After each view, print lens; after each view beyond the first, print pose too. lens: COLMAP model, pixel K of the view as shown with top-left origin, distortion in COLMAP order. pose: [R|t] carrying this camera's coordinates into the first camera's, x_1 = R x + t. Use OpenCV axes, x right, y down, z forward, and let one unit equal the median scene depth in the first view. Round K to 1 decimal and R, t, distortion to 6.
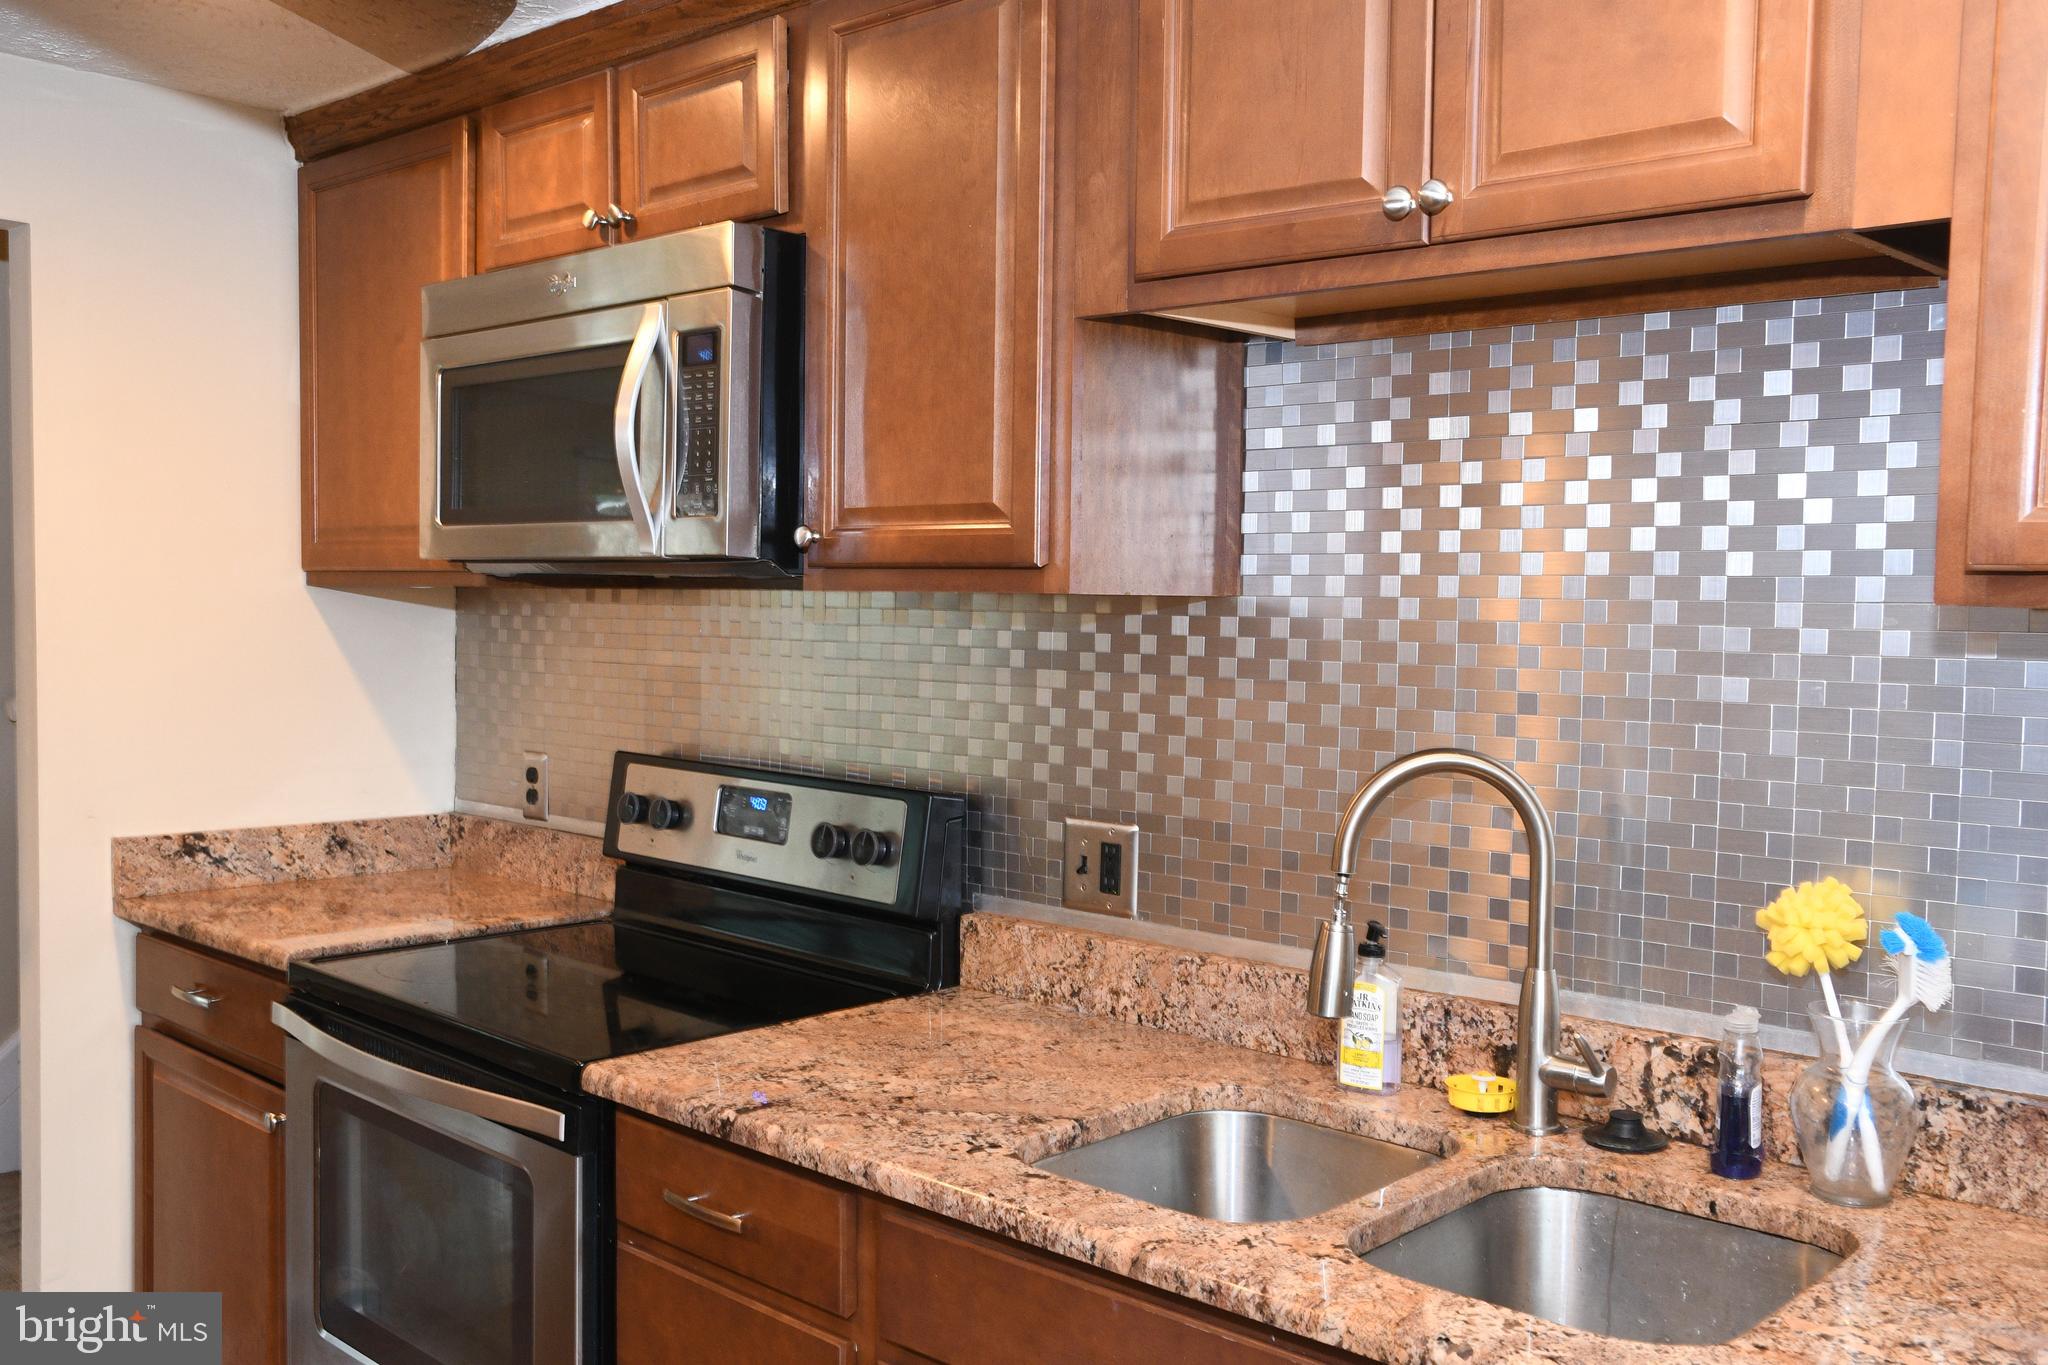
lens RADIAL K [[1886.7, 0, 1024.0], [0, 1886.7, 682.5], [0, 0, 1]] dist [-0.019551, -0.006318]
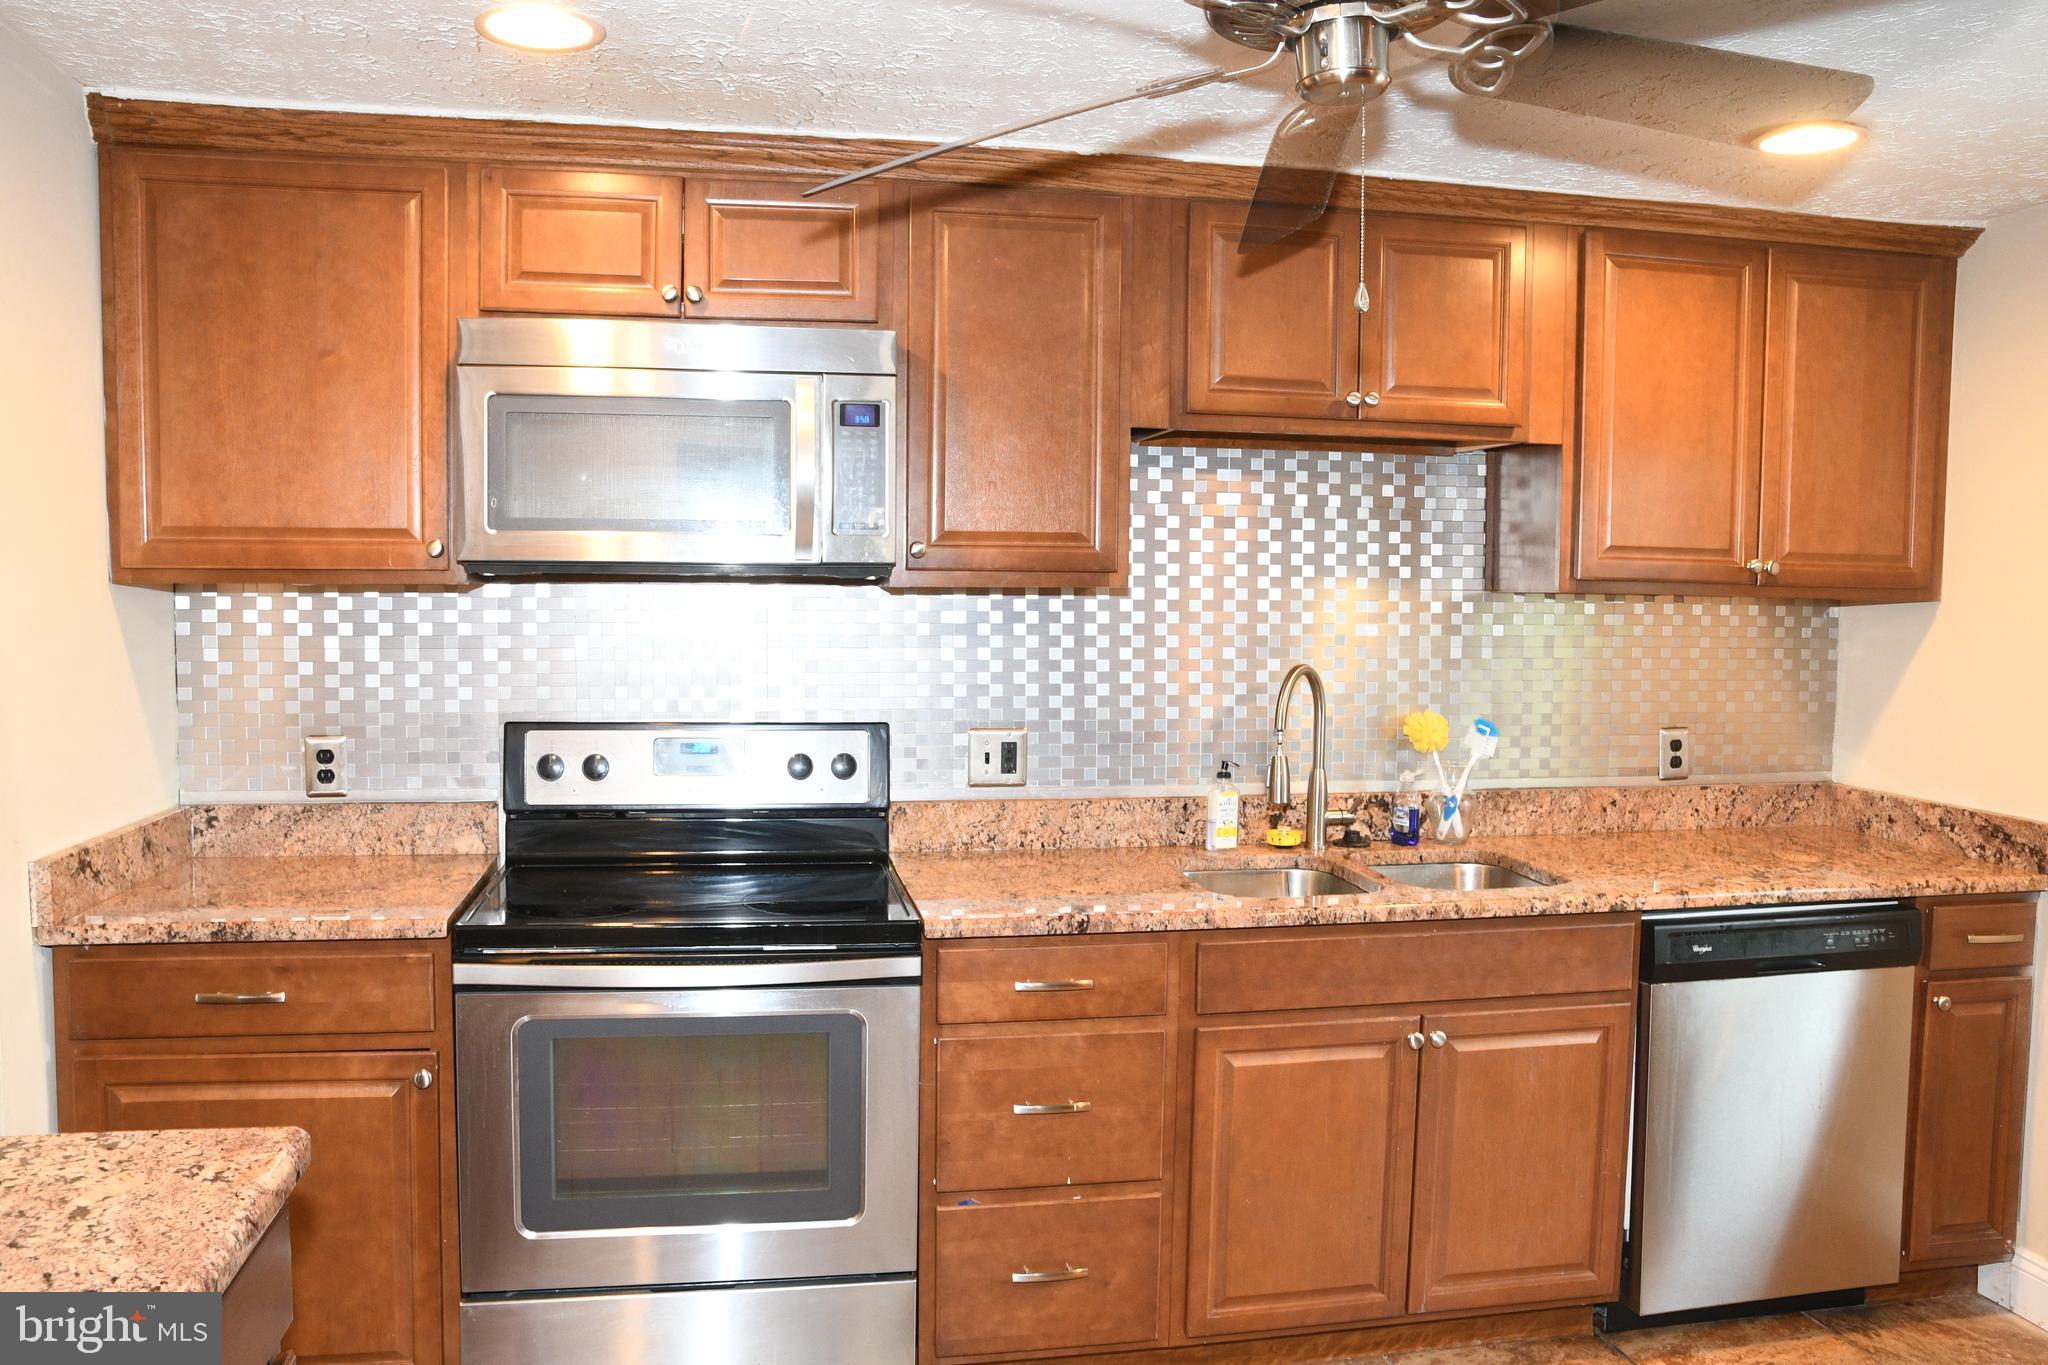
lens RADIAL K [[1512.1, 0, 1009.2], [0, 1512.1, 691.2], [0, 0, 1]] dist [-0.128085, 0.109187]
pose [[0.589288, -0.065364, 0.805274, -1.022831], [0.039256, 0.997861, 0.052269, -0.025978], [-0.806968, 0.000811, 0.590594, 0.249714]]
